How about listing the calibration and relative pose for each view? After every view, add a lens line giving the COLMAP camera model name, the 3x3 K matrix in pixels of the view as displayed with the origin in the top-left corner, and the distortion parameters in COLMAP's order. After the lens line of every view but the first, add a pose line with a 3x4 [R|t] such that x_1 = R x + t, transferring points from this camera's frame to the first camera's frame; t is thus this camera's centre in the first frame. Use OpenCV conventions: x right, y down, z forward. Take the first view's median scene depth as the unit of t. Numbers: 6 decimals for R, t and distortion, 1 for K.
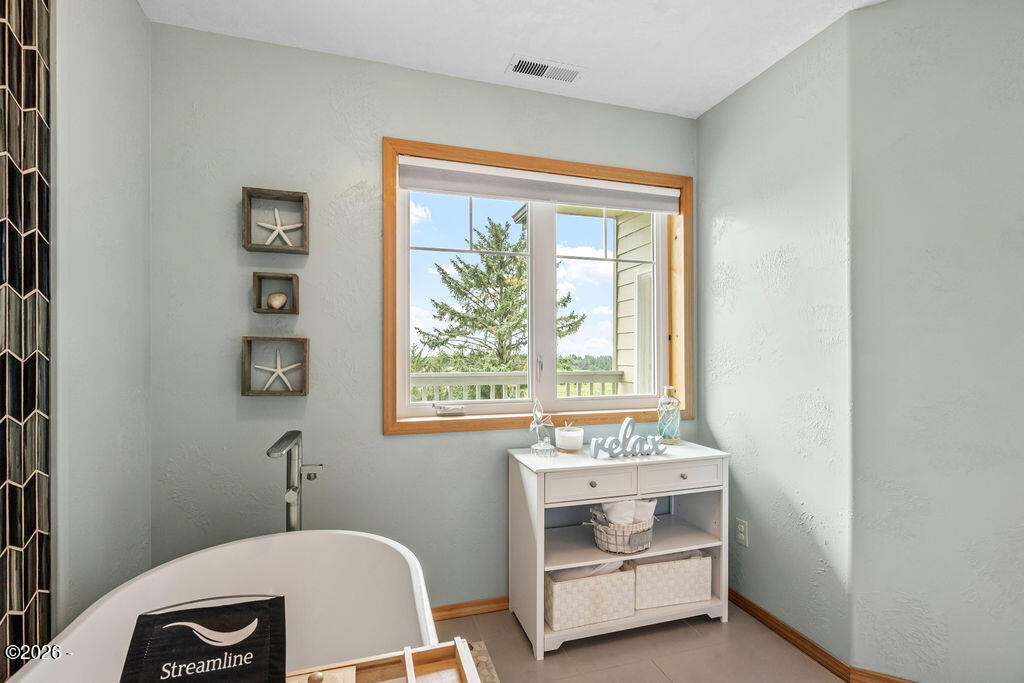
lens RADIAL K [[467.9, 0, 511.6], [0, 467.9, 356.7], [0, 0, 1]] dist [0.000358, 0.000122]
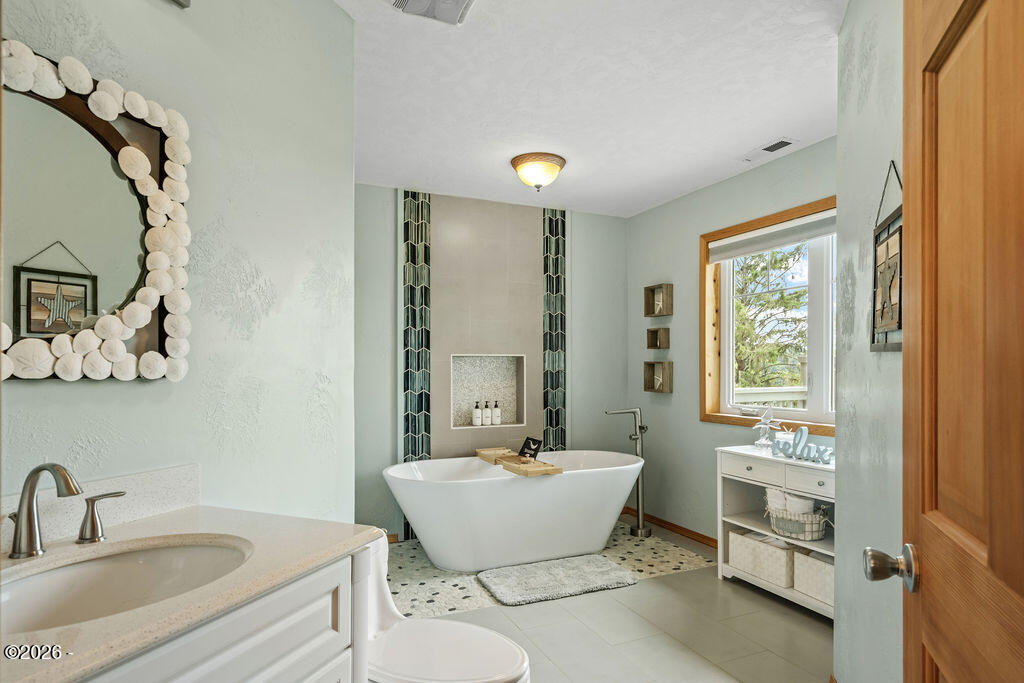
lens RADIAL K [[572.2, 0, 509.6], [0, 572.2, 348.7], [0, 0, 1]] dist [-0.000512, -0.000142]
pose [[0.128012, -0.036671, -0.991094, 1.686080], [-0.011982, 0.999186, -0.038518, 0.002892], [0.991700, 0.016806, 0.127468, 0.101608]]
